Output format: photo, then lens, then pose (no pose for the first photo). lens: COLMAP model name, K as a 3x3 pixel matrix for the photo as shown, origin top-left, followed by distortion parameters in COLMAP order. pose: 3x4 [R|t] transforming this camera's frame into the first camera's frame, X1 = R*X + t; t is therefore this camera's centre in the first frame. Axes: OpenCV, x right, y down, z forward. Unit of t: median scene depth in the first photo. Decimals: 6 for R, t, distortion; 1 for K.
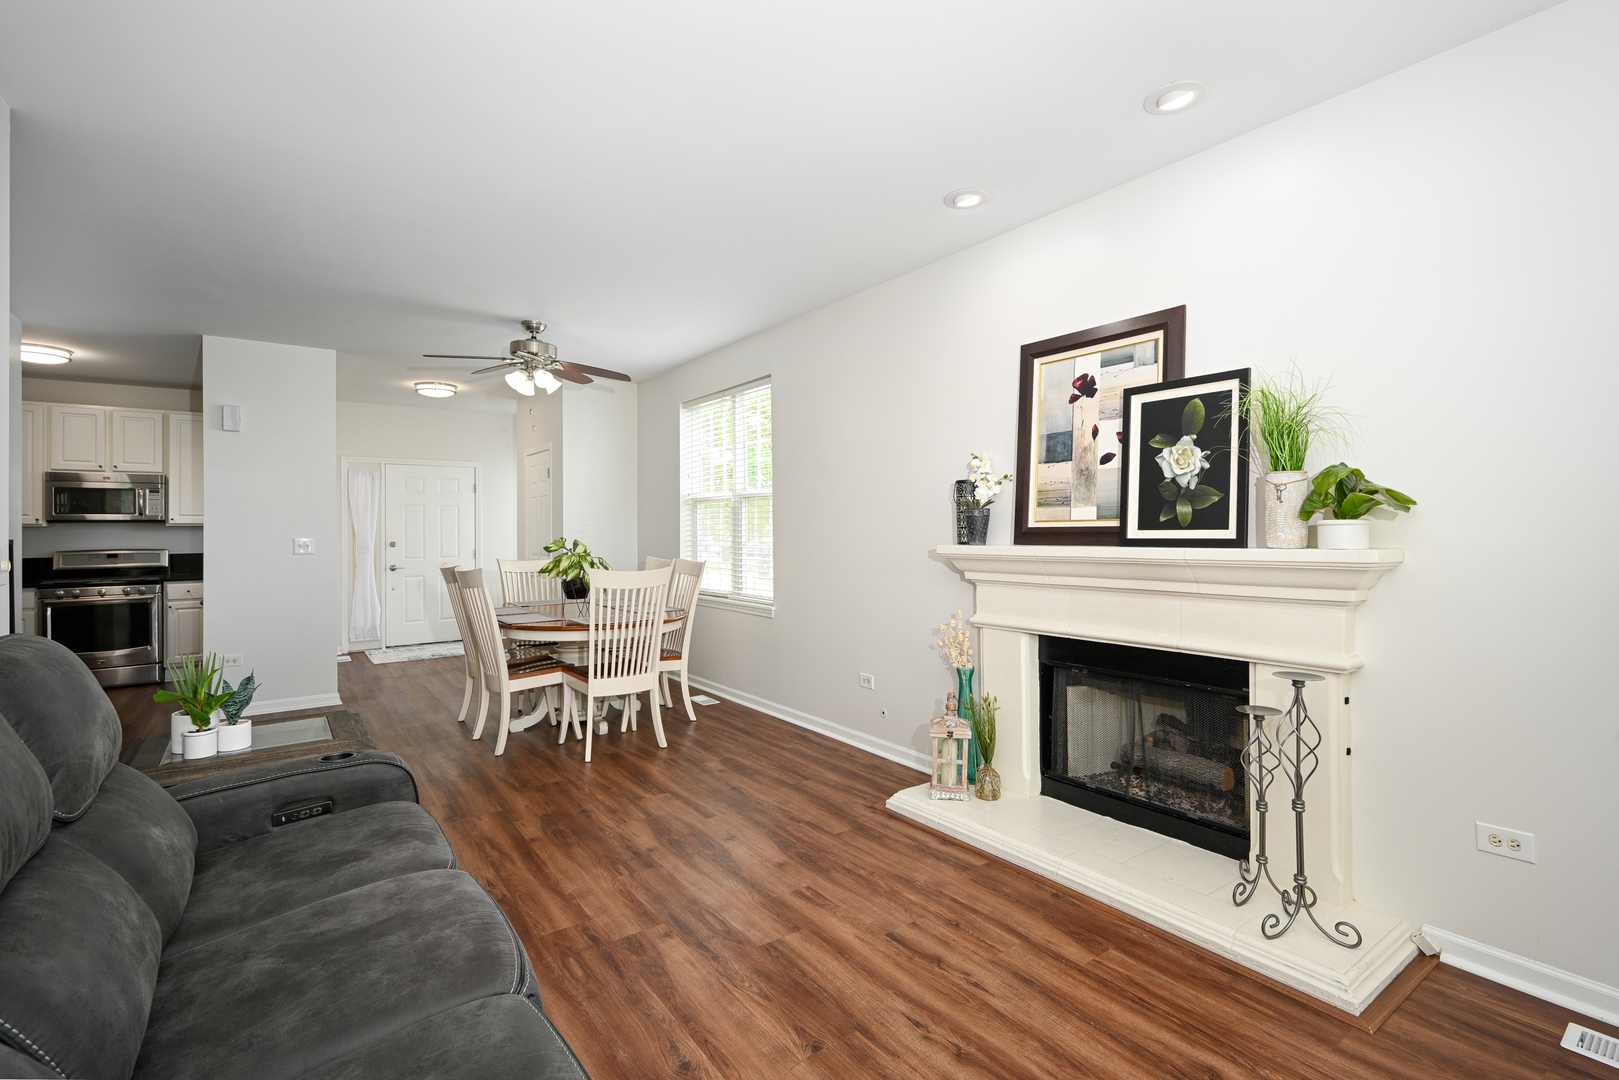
lens RADIAL K [[741.0, 0, 823.9], [0, 741.0, 526.3], [0, 0, 1]] dist [-0.002704, 0.000121]
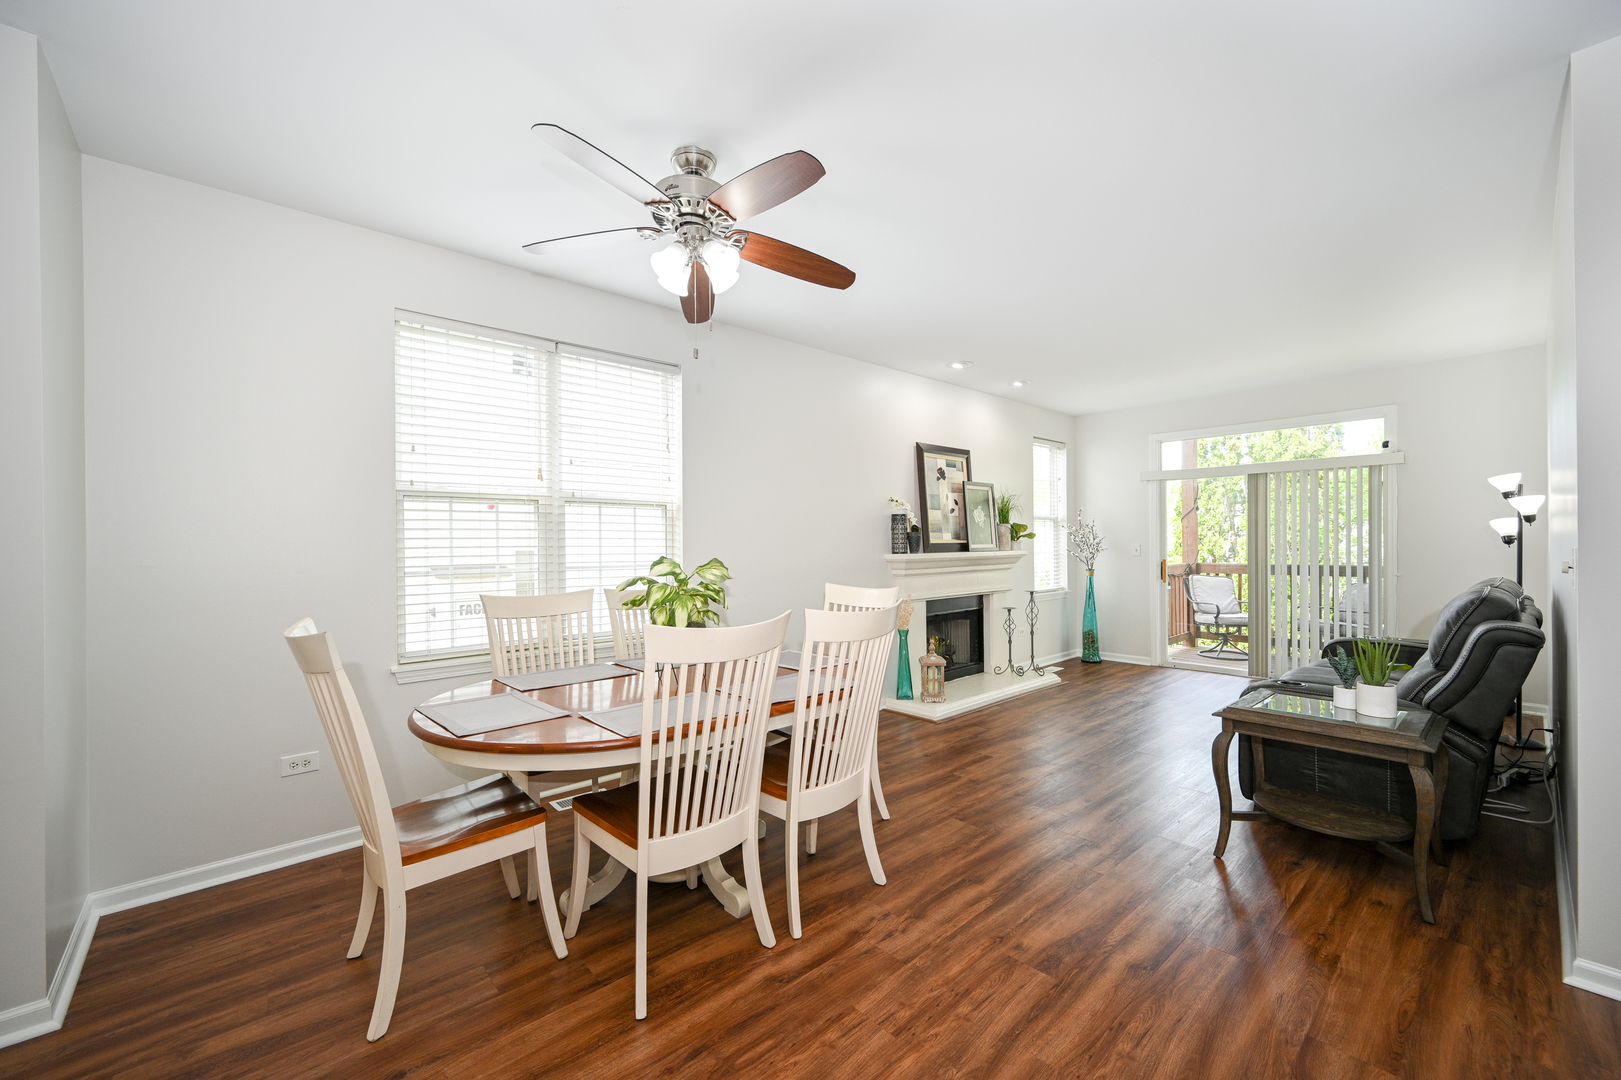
lens RADIAL K [[653.5, 0, 803.1], [0, 653.5, 544.2], [0, 0, 1]] dist [0.003397, 0.000535]
pose [[-0.088386, 0.004190, 0.996078, -1.449415], [0.002830, 0.999988, -0.003955, 0.010446], [-0.996082, 0.002469, -0.088397, 1.594786]]
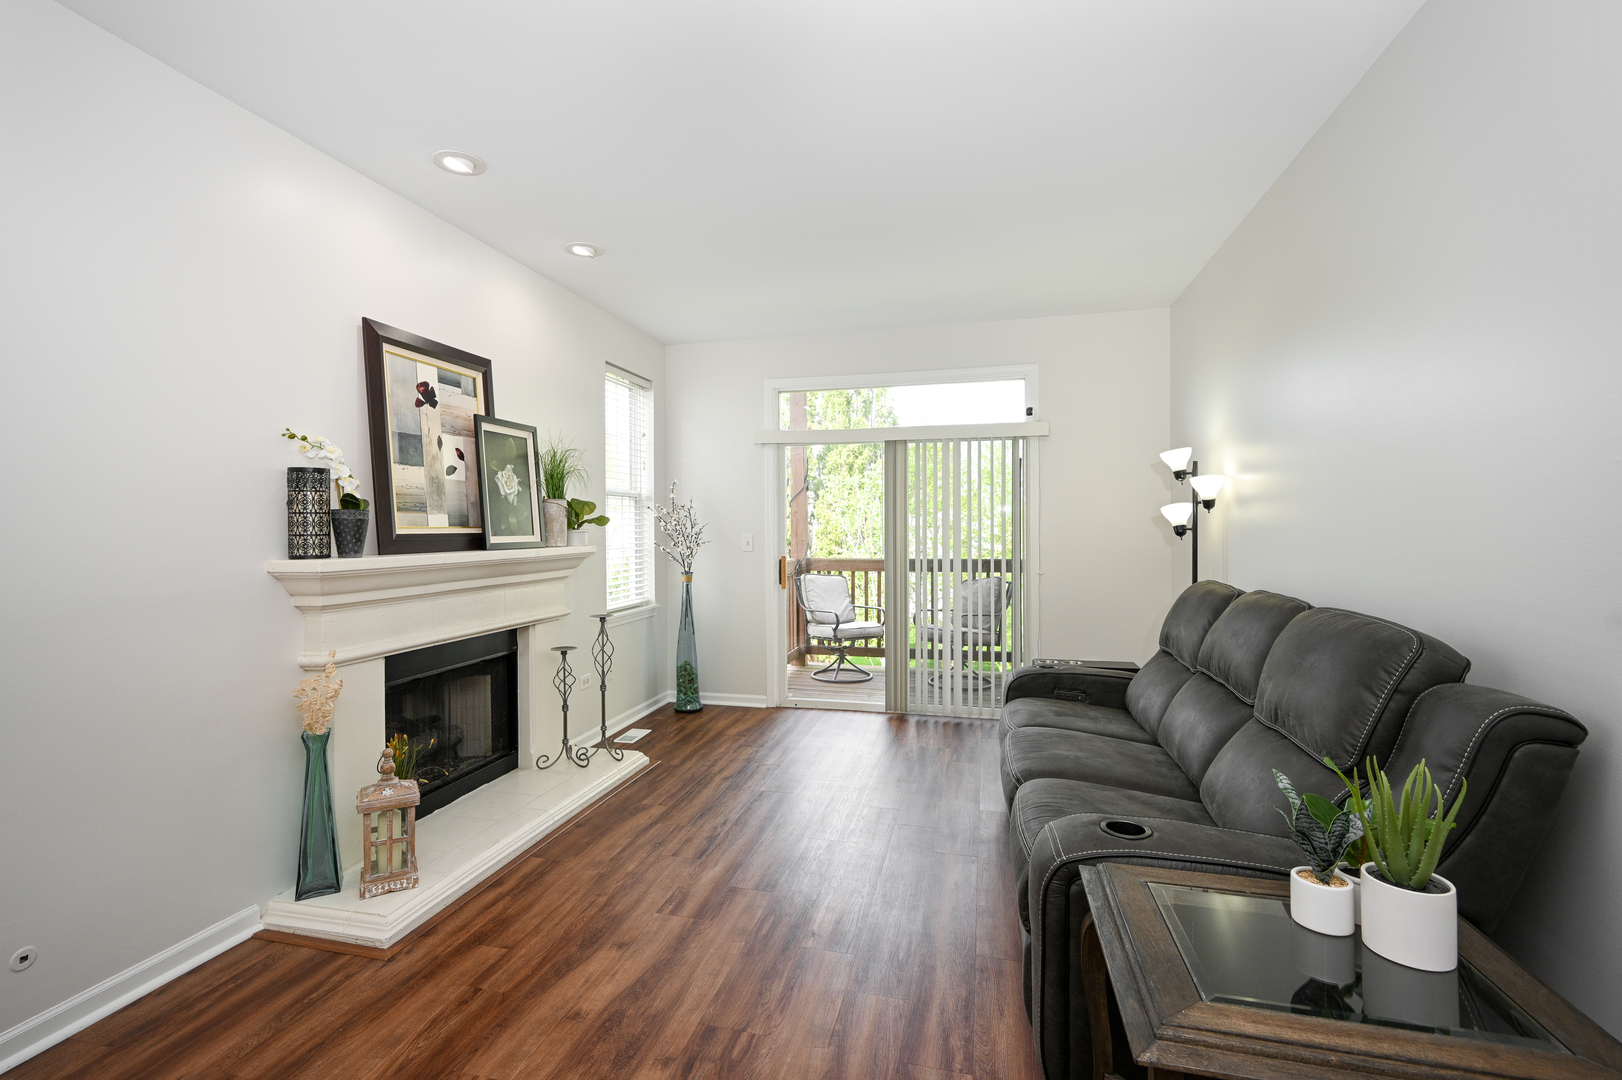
lens RADIAL K [[742.4, 0, 791.3], [0, 742.4, 526.3], [0, 0, 1]] dist [-0.002704, 0.000121]
pose [[-0.625238, 0.010167, 0.780368, -0.771955], [0.004094, 0.999944, -0.009747, 0.002559], [-0.780423, -0.002899, -0.625245, 1.290907]]
